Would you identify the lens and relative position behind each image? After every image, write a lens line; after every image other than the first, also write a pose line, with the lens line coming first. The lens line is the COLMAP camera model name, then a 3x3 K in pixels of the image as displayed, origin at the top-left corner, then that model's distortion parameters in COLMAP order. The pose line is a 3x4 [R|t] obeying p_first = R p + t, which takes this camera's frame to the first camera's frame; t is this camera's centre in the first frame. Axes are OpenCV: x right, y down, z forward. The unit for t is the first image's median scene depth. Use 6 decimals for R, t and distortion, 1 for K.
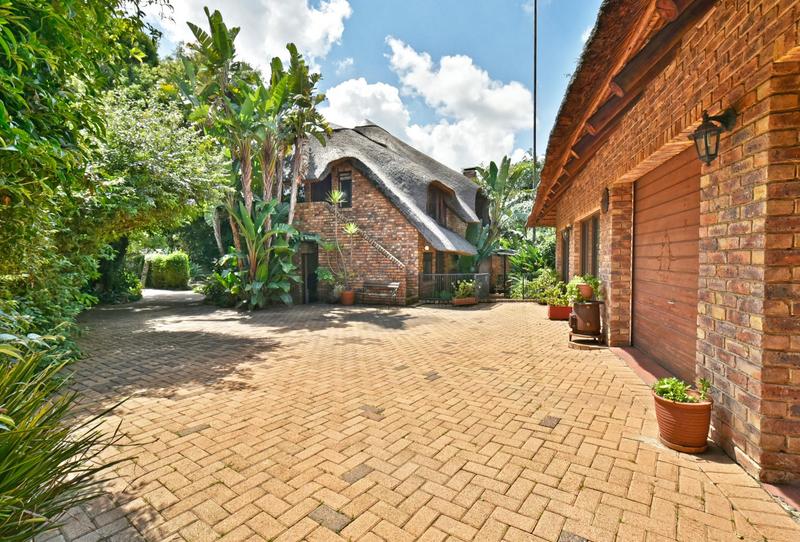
lens RADIAL K [[367.2, 0, 396.6], [0, 367.2, 266.9], [0, 0, 1]] dist [-0.001591, -0.000152]
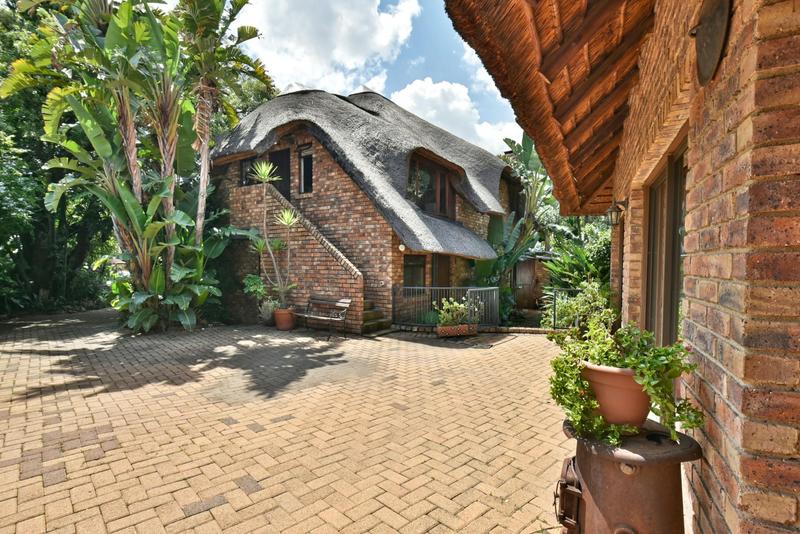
lens RADIAL K [[354.3, 0, 402.5], [0, 354.3, 282.4], [0, 0, 1]] dist [0.012136, 0.000061]
pose [[0.982728, 0.019966, -0.183977, 0.198663], [-0.013999, 0.999335, 0.033680, -0.010057], [0.184527, -0.030523, 0.982353, 0.354297]]
